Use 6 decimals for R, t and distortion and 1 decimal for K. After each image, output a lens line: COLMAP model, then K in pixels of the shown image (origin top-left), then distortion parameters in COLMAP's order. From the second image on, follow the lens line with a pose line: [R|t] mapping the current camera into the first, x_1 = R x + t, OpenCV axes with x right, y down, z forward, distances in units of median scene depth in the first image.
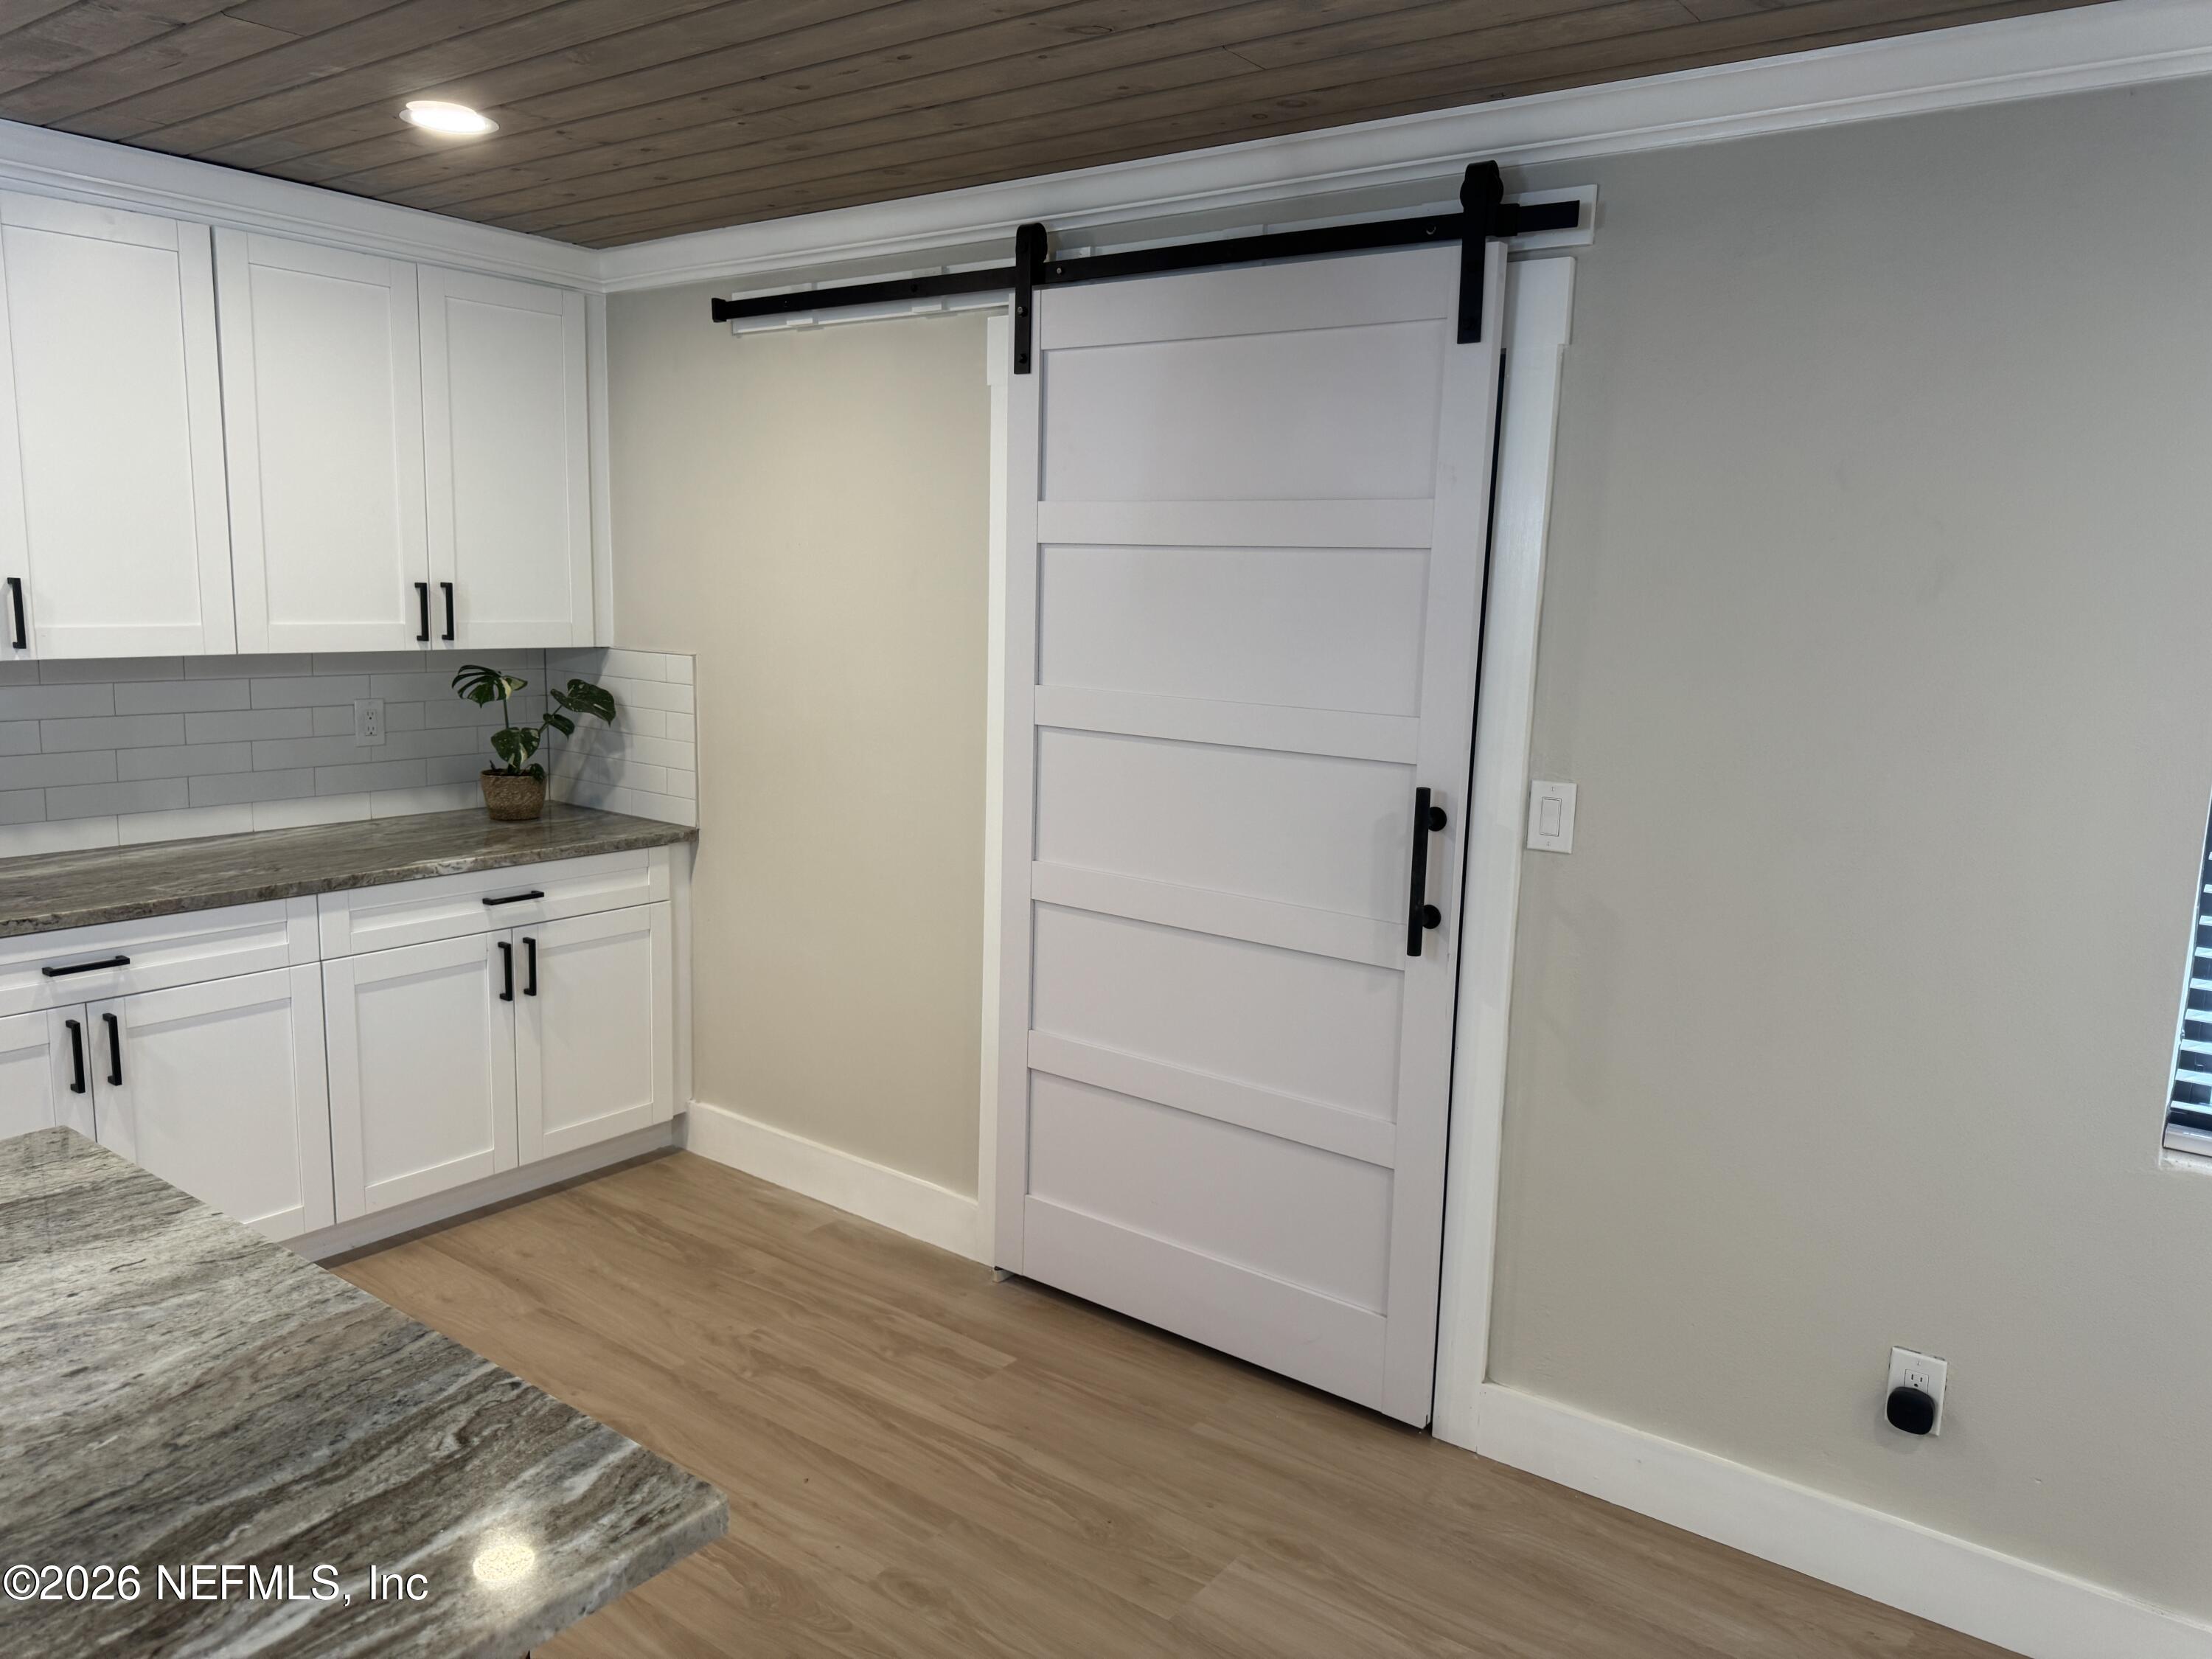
lens RADIAL K [[1581.1, 0, 1106.0], [0, 1581.1, 829.5], [0, 0, 1]] dist [0.137925, -0.210469]
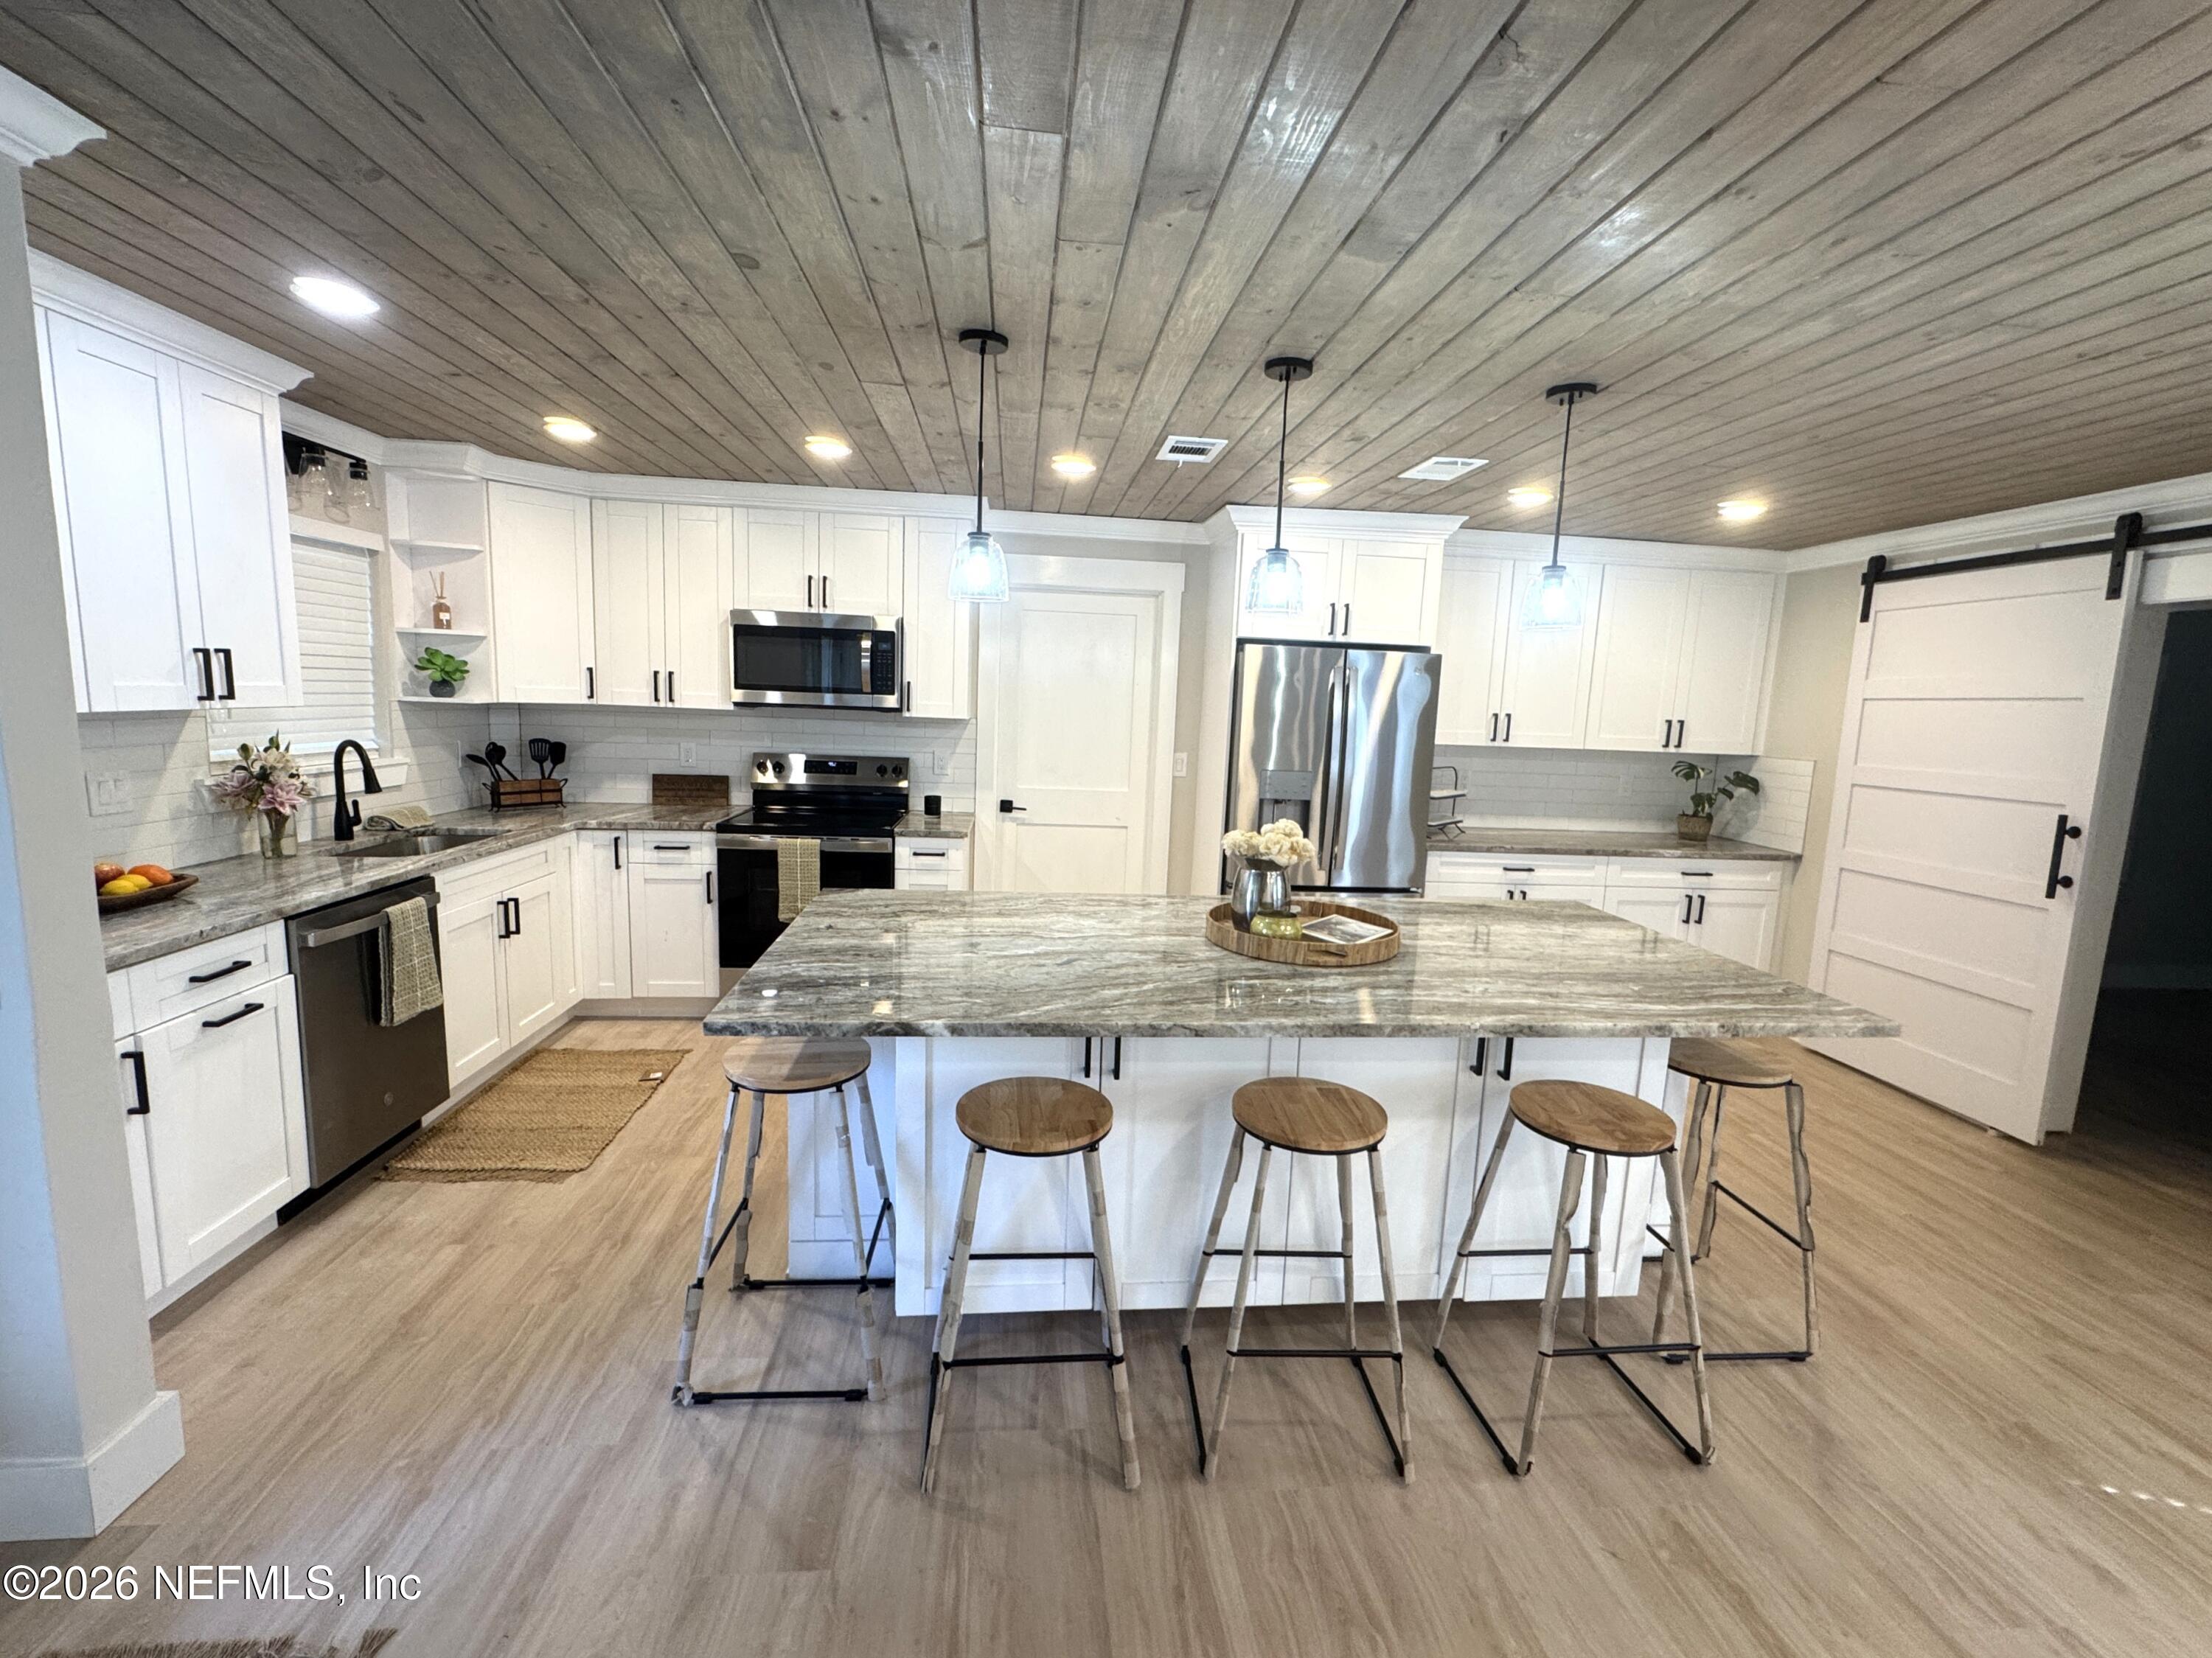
lens RADIAL K [[962.0, 0, 1106.0], [0, 962.0, 829.0], [0, 0, 1]] dist [-0.002570, -0.000133]
pose [[0.676950, 0.102054, -0.728920, 0.004558], [-0.138180, 0.990353, 0.010329, 0.072646], [0.722942, 0.093730, 0.684521, -0.356718]]
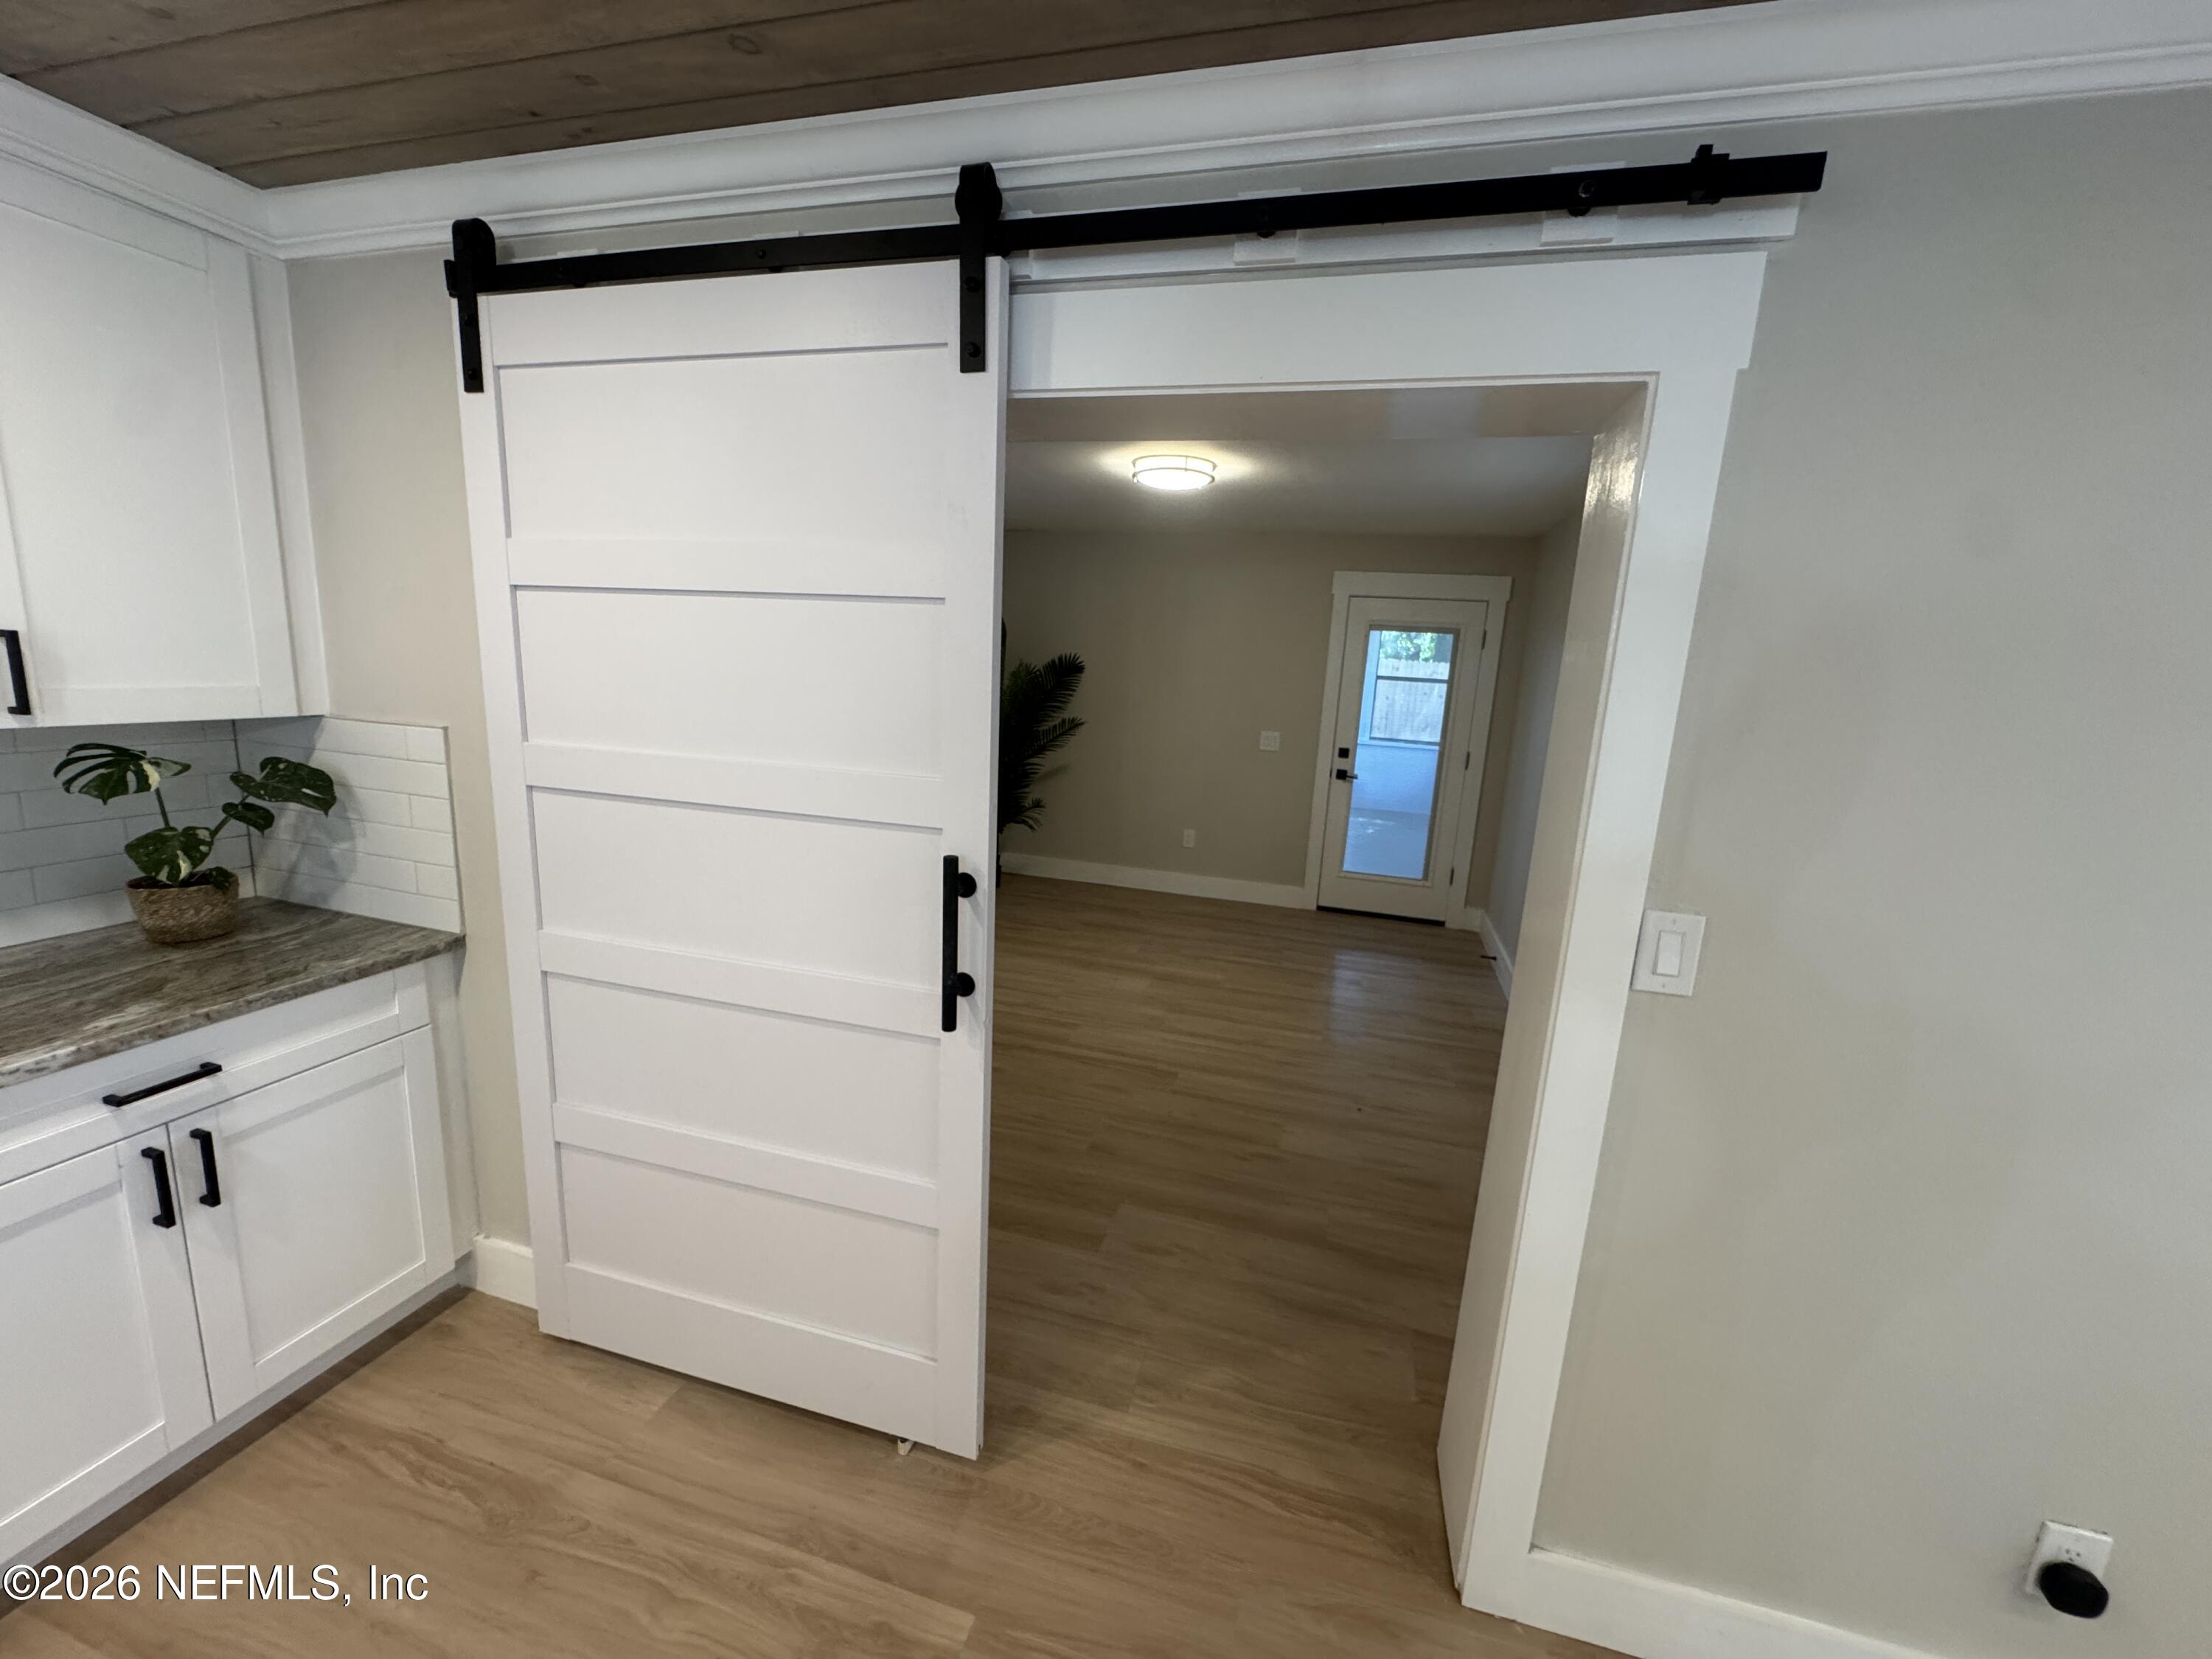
lens RADIAL K [[888.1, 0, 1106.0], [0, 888.1, 829.5], [0, 0, 1]] dist [-0.003070, 0.000093]
pose [[0.931777, -0.045465, 0.360173, -0.111946], [0.028612, 0.998238, 0.051990, -0.073284], [-0.361902, -0.038138, 0.931436, 0.466145]]
